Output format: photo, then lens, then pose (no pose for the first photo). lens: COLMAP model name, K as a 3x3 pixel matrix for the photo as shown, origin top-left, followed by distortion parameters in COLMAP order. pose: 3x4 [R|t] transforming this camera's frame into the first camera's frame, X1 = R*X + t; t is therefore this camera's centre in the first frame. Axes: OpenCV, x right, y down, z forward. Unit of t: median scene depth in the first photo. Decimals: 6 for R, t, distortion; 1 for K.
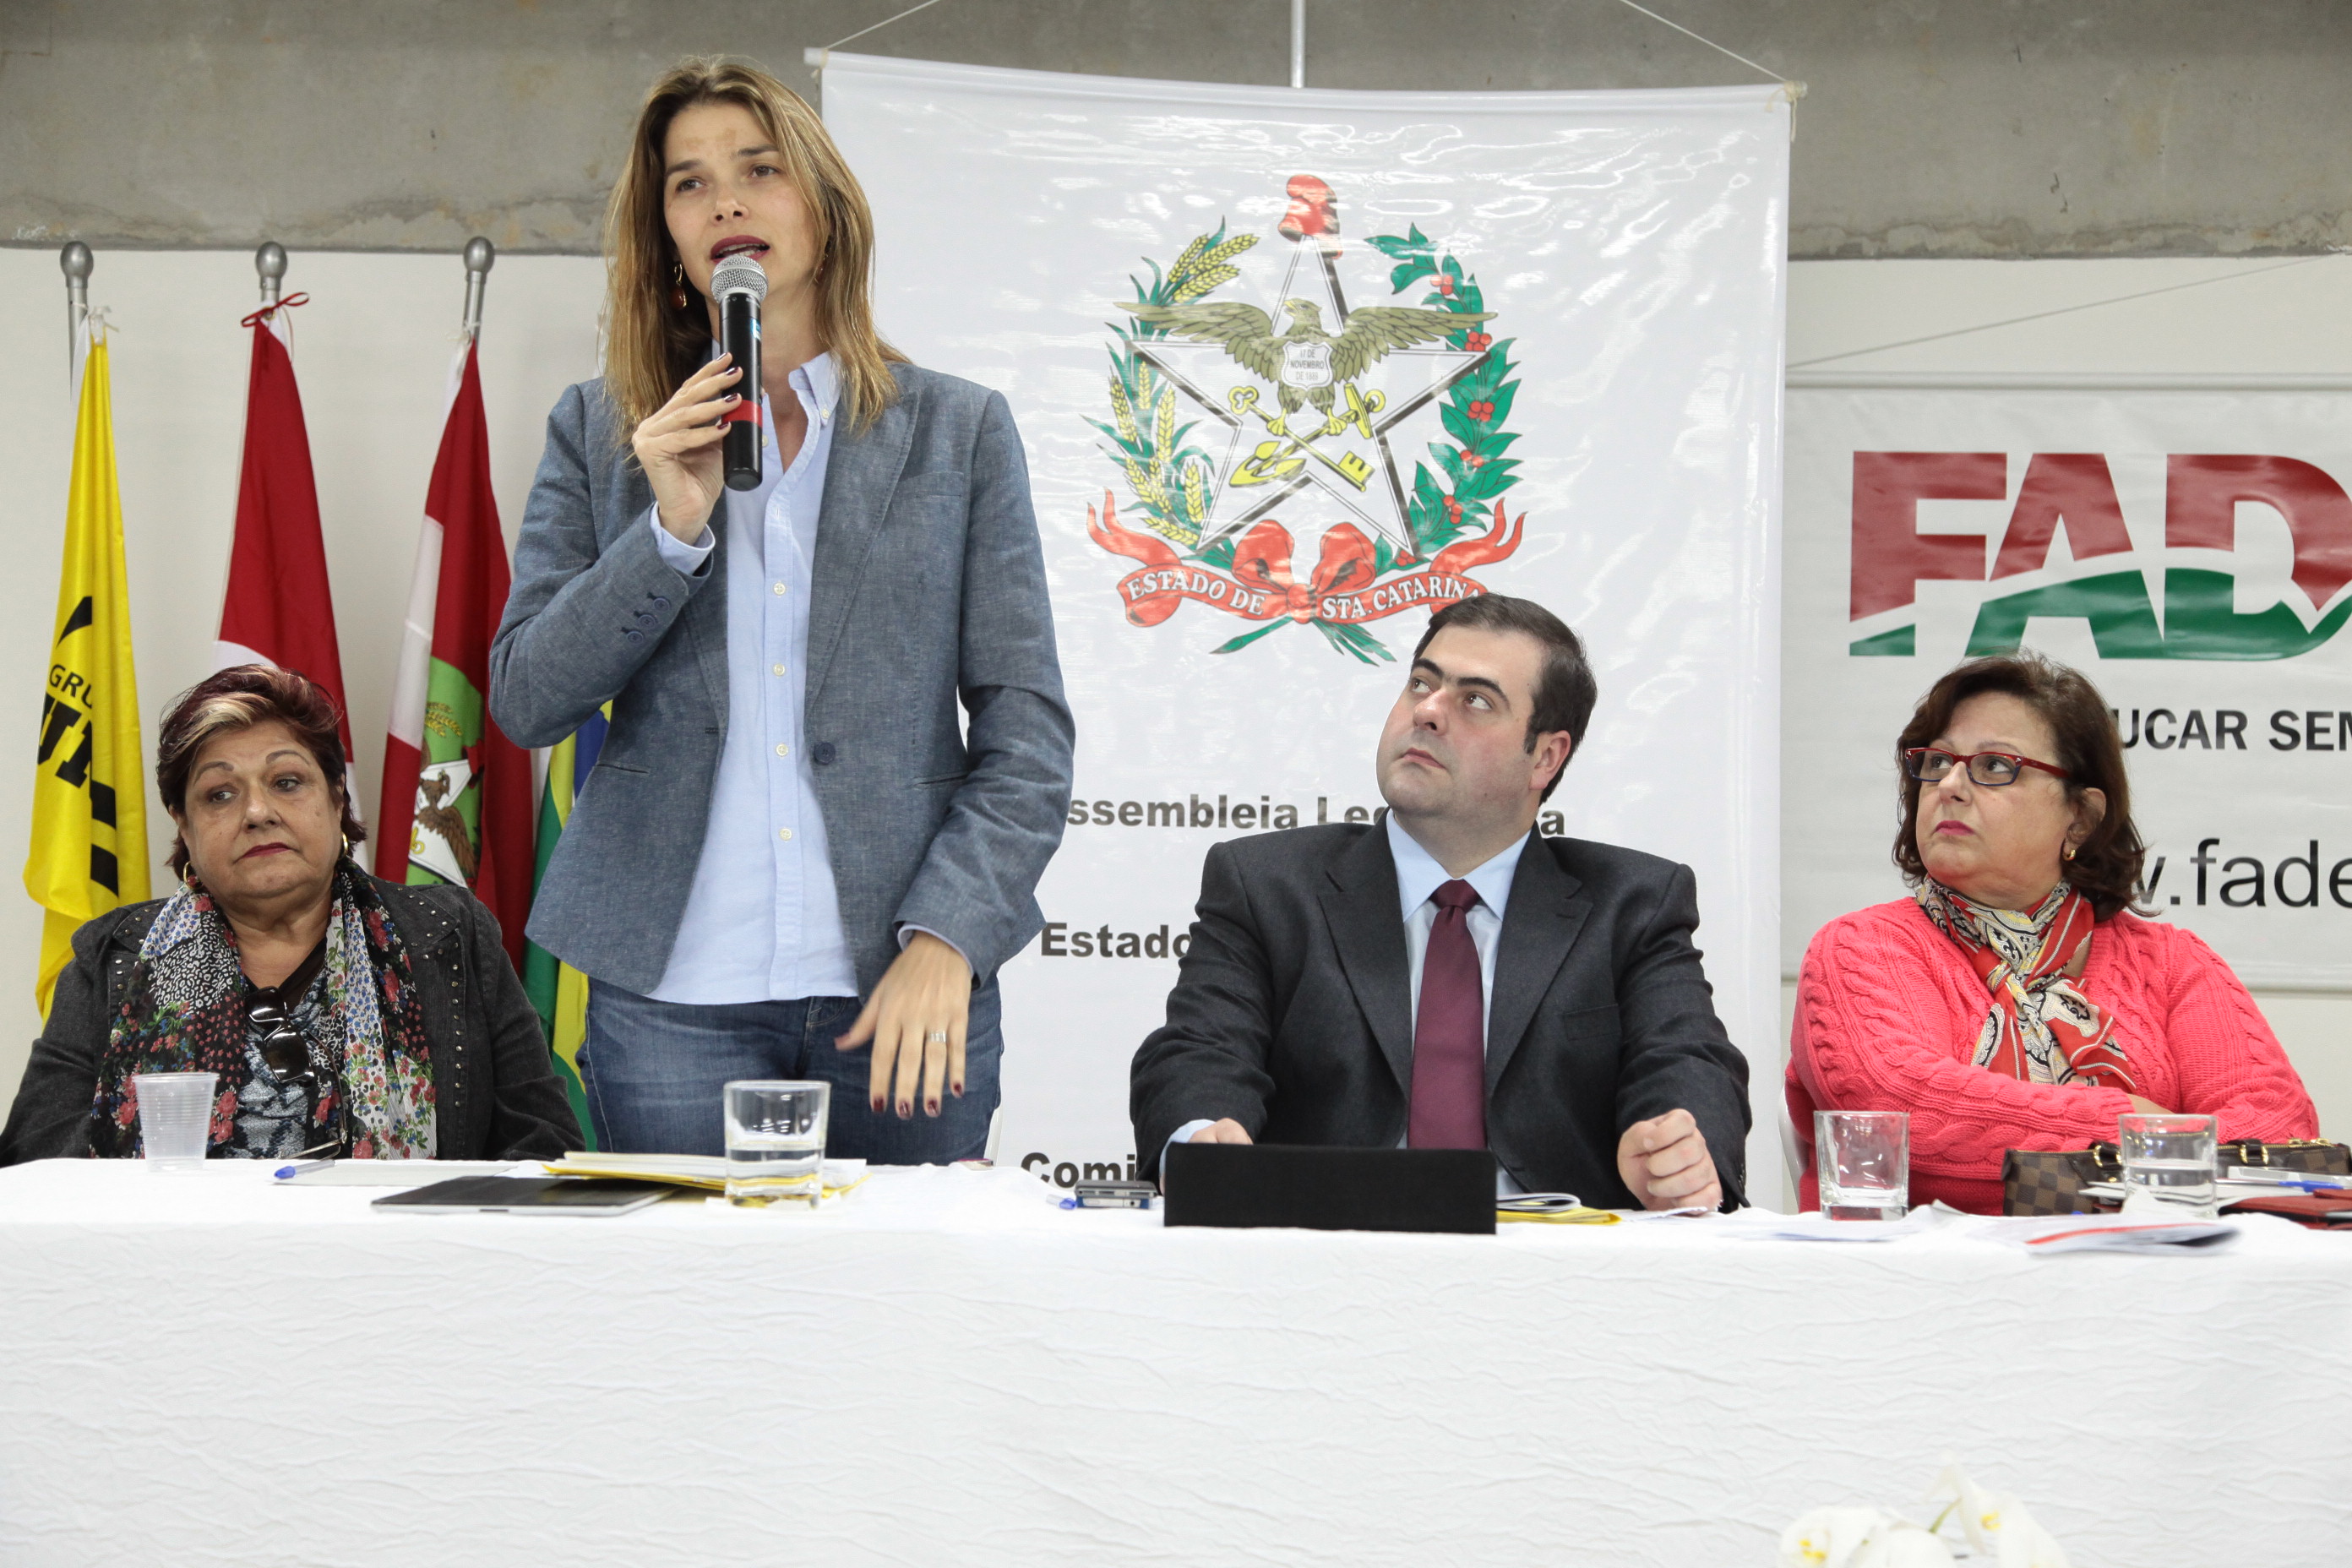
lens RADIAL K [[3566.8, 0, 1179.3], [0, 3566.8, 789.7], [0, 0, 1]] dist [0.182600, 0.000000]
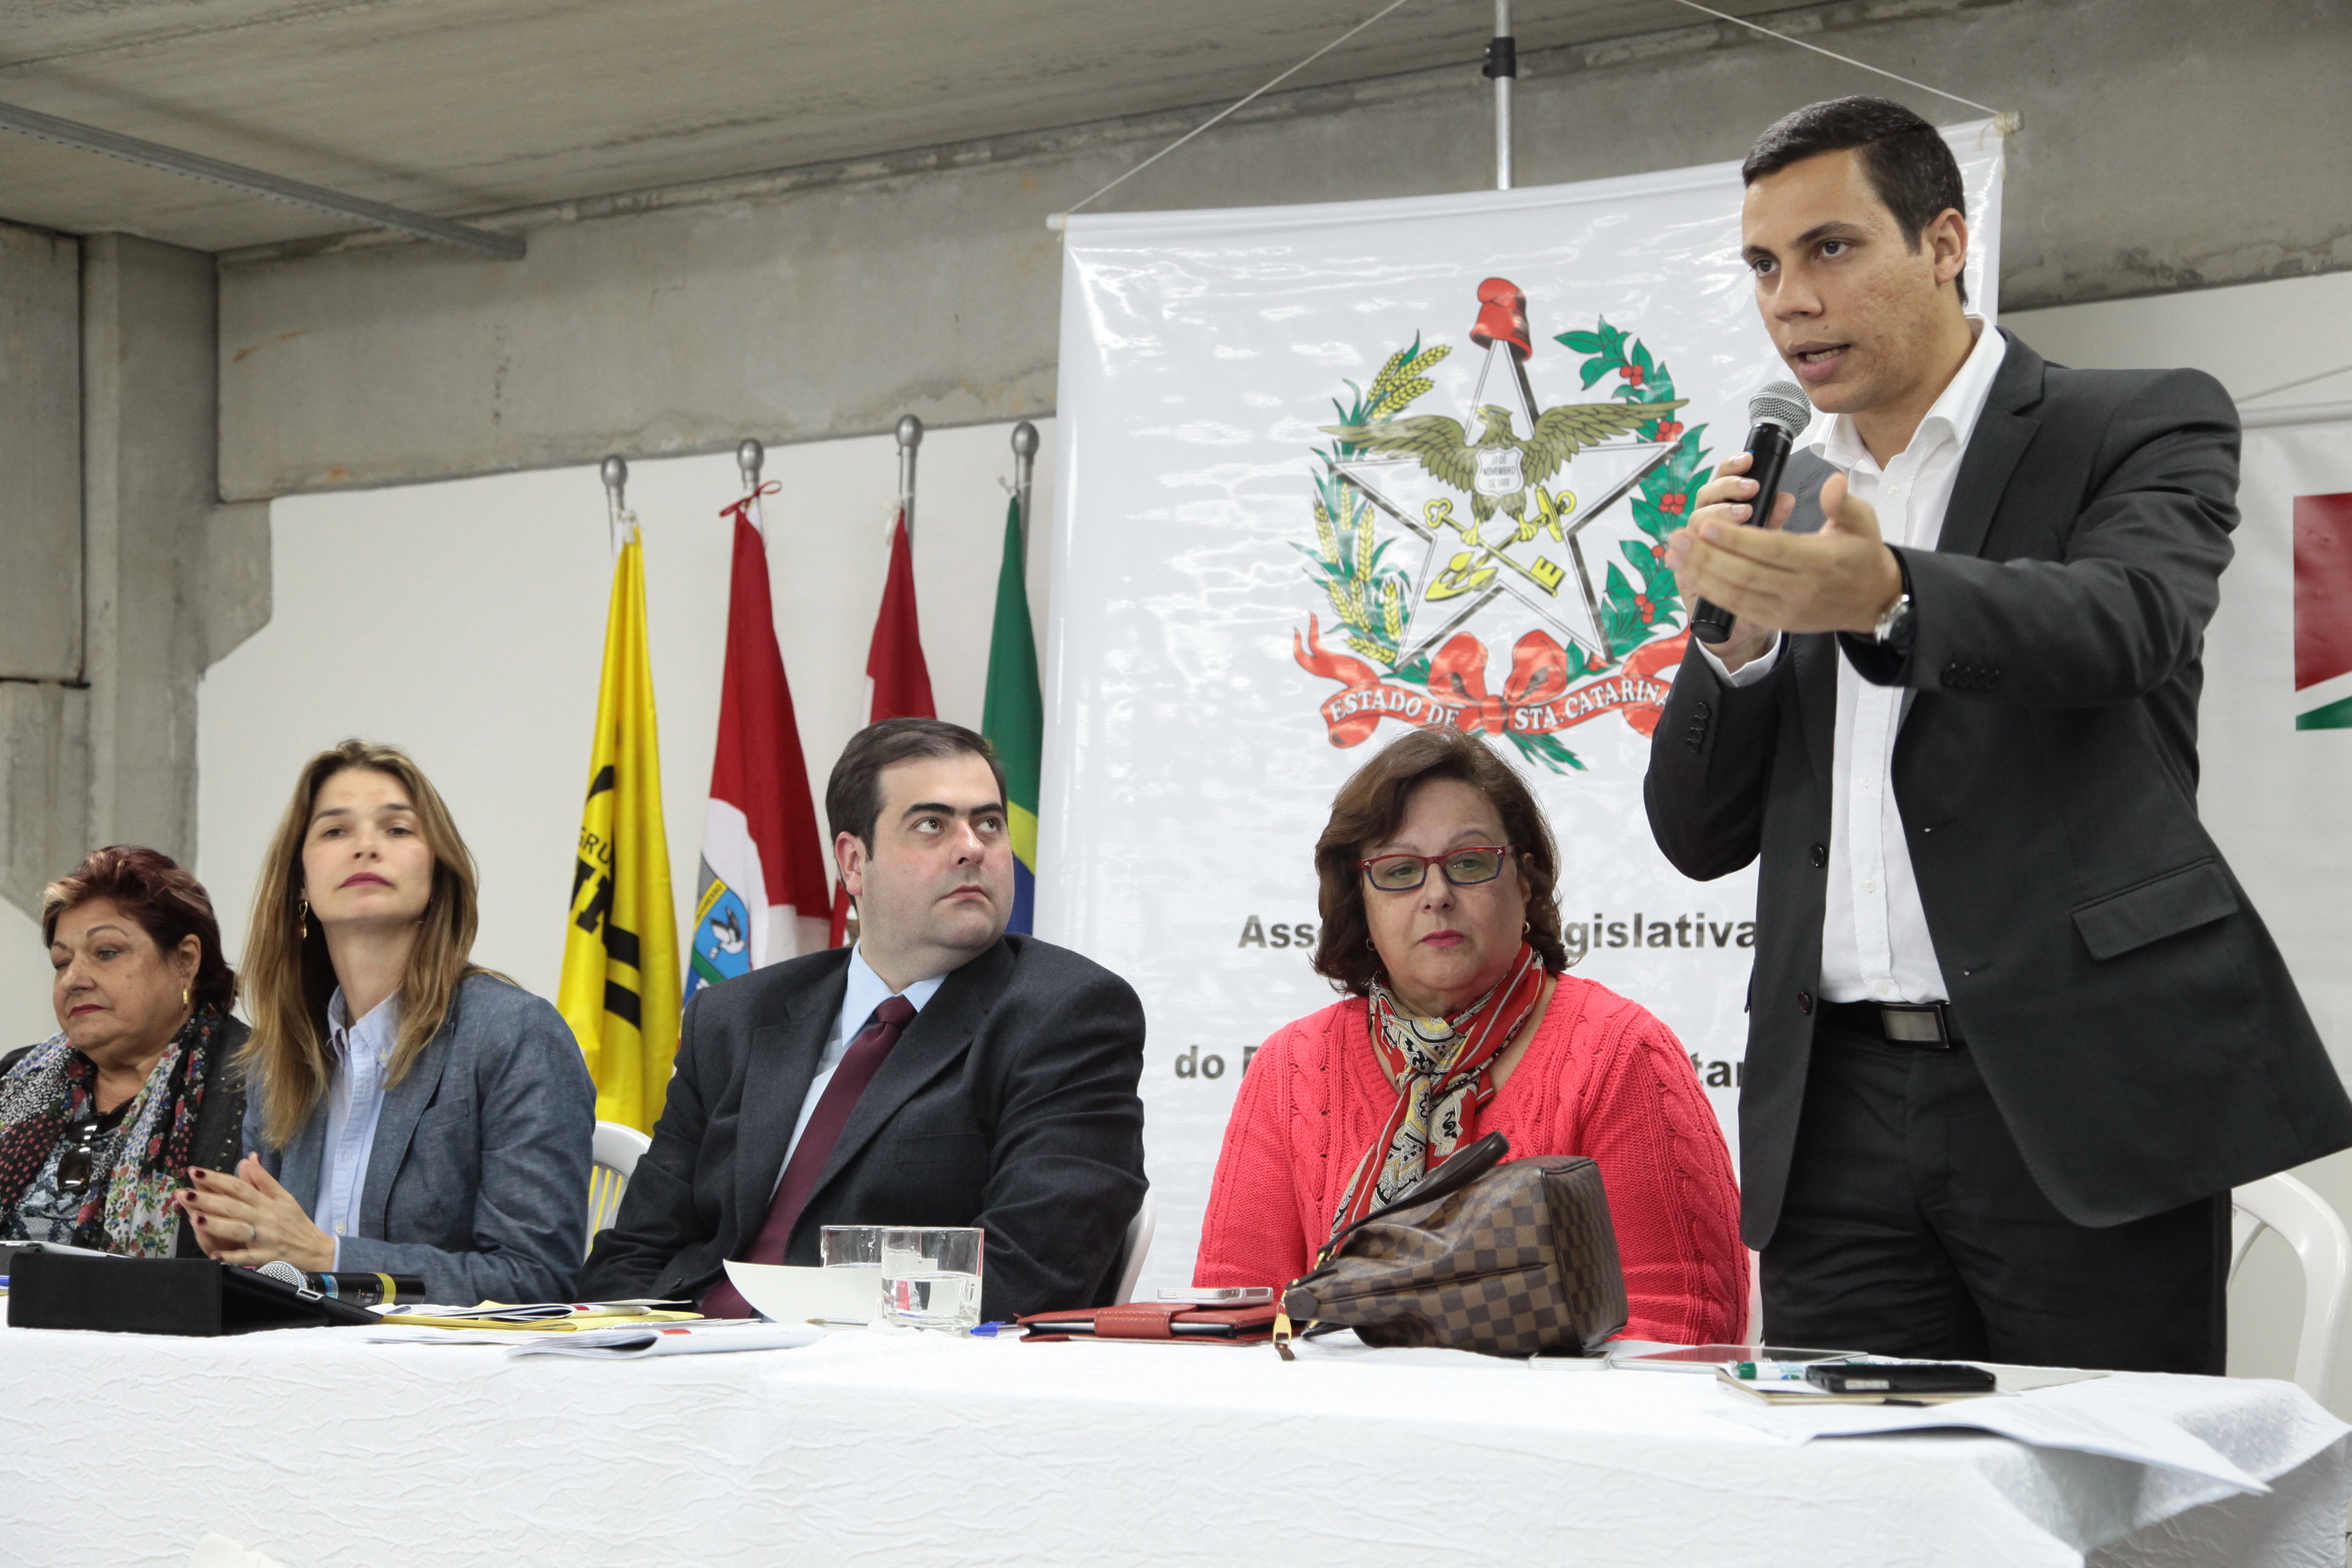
lens RADIAL K [[3826.5, 0, 1172.7], [0, 3826.5, 781.6], [0, 0, 1]] dist [0.236395, 0.000000]
pose [[0.864211, -0.046428, -0.500983, 0.474822], [0.030879, 0.998751, -0.039290, 0.004399], [0.502181, 0.018485, 0.864565, 0.049236]]
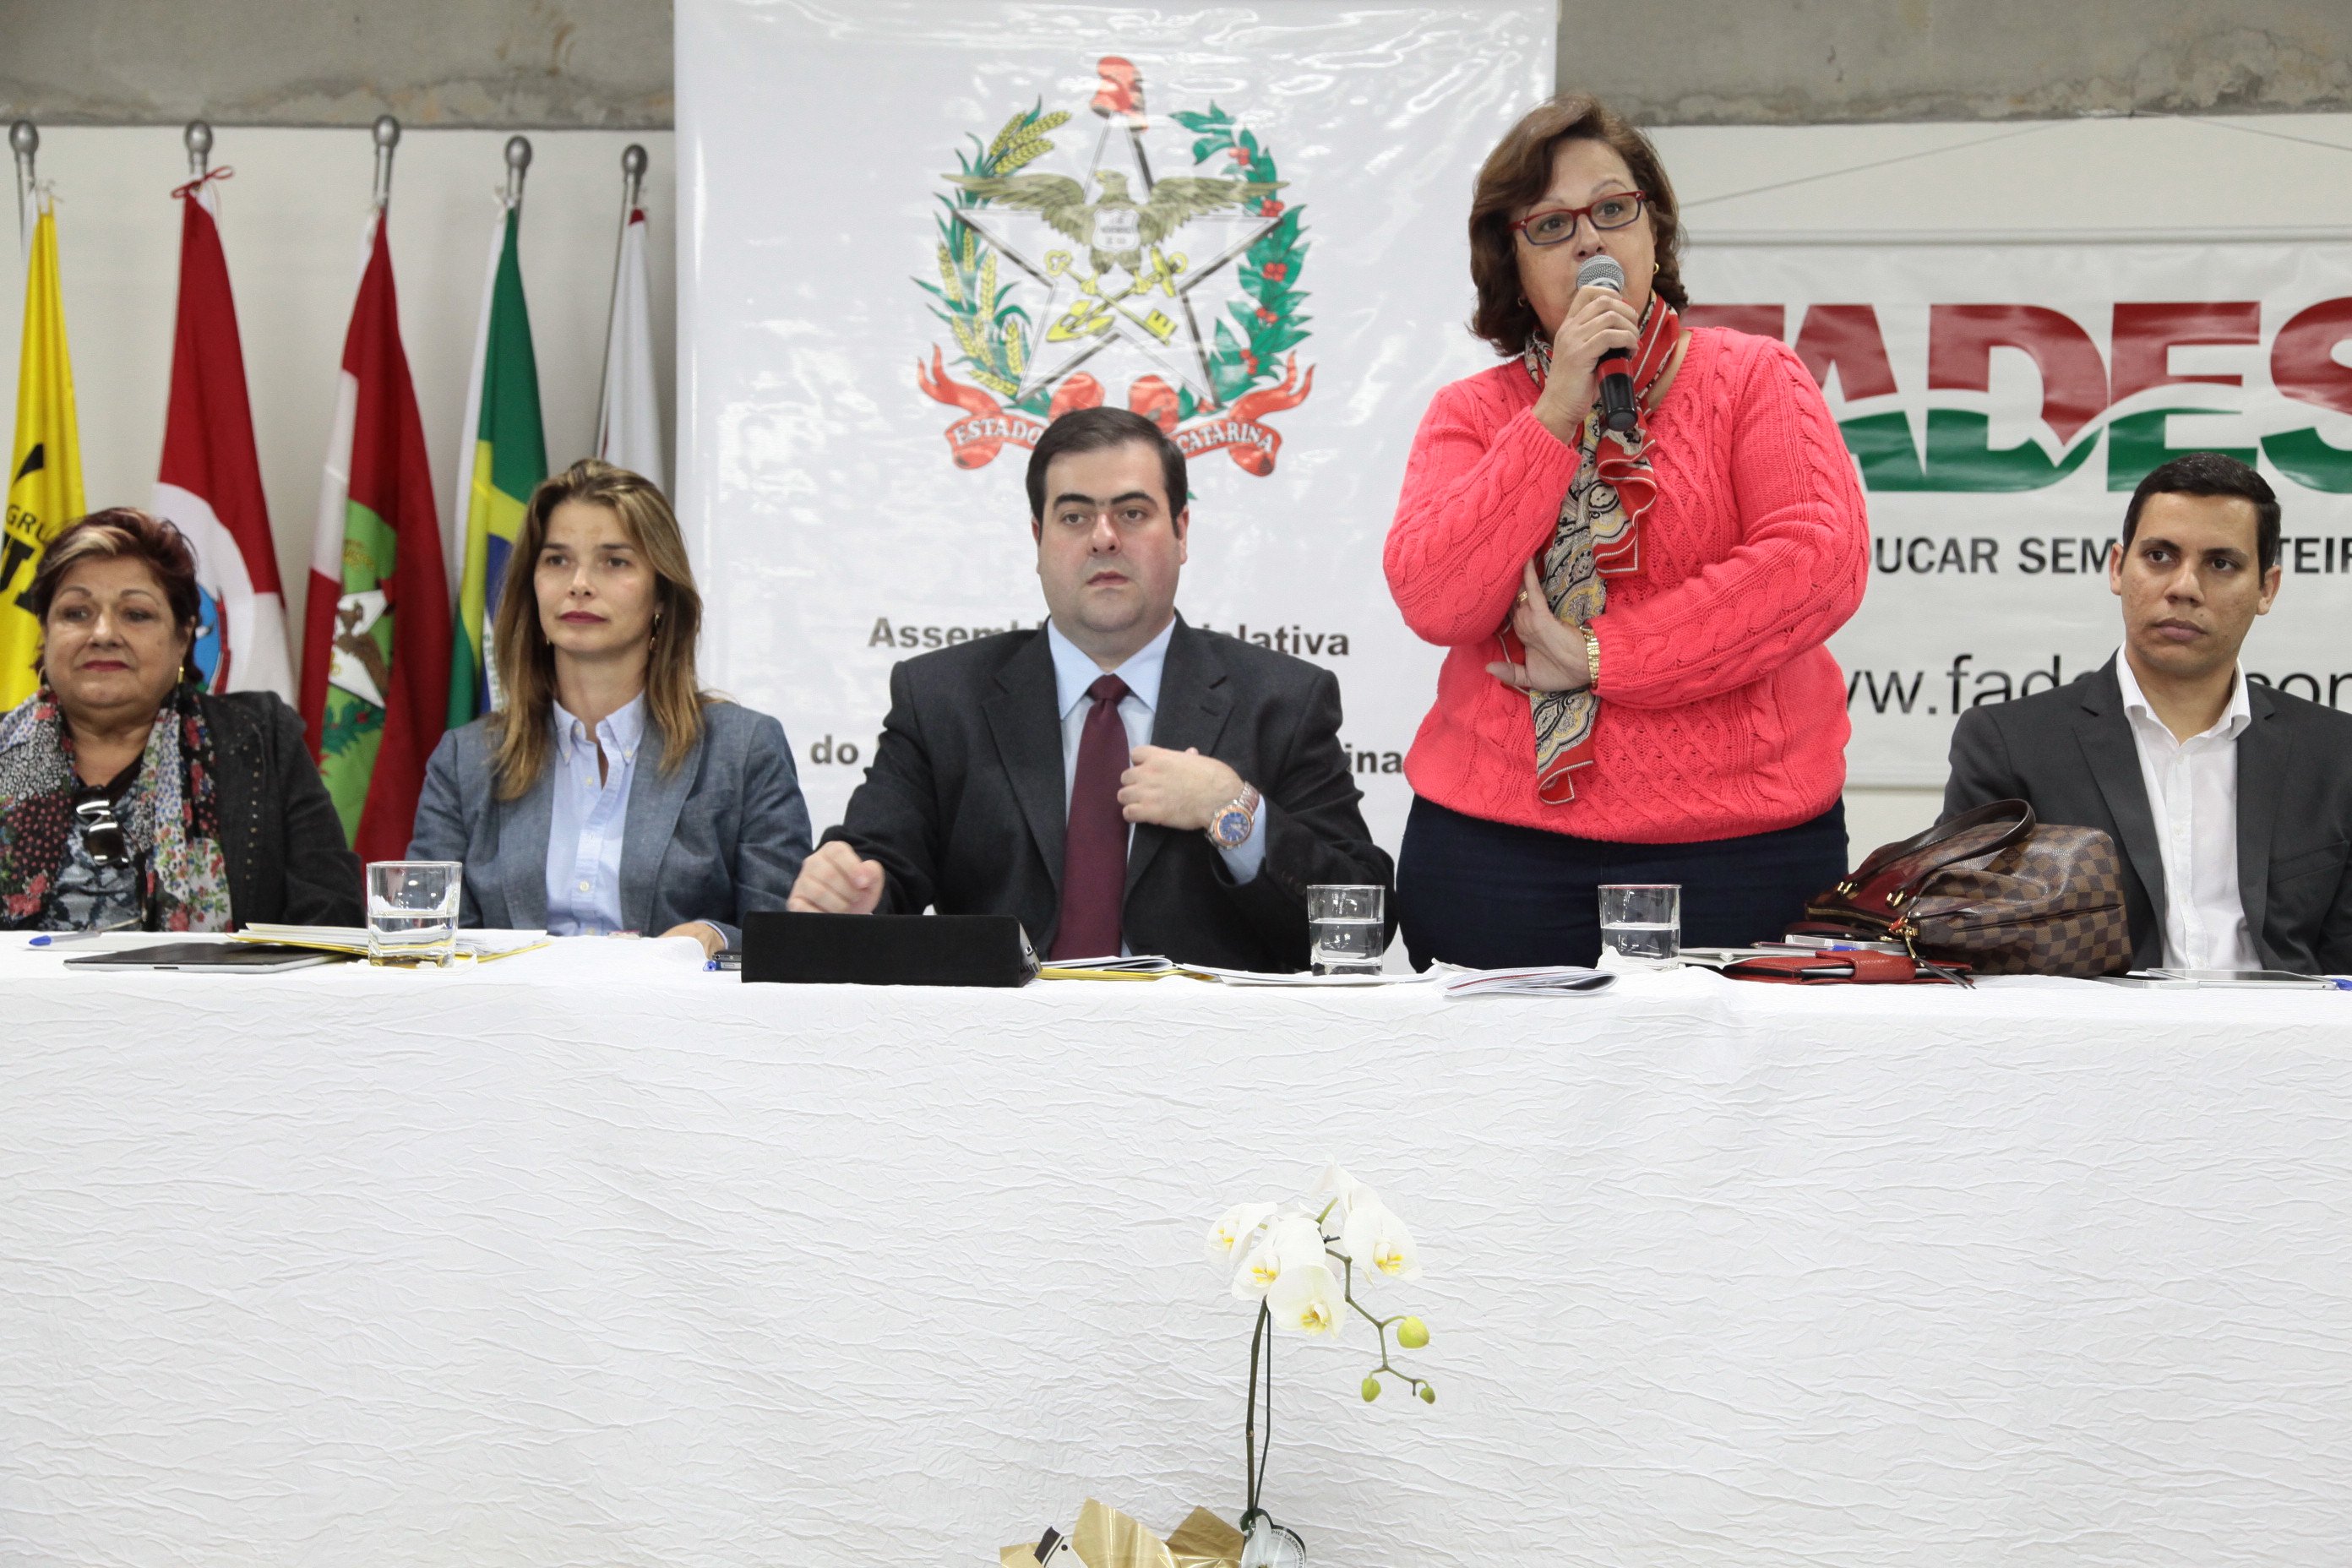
lens RADIAL K [[3394.9, 0, 1187.0], [0, 3394.9, 793.6], [0, 0, 1]] dist [0.173645, 0.000000]
pose [[0.999491, -0.002964, -0.031759, 0.089425], [0.004596, 0.998667, 0.051418, 0.001069], [0.031564, -0.051538, 0.998172, -0.060962]]
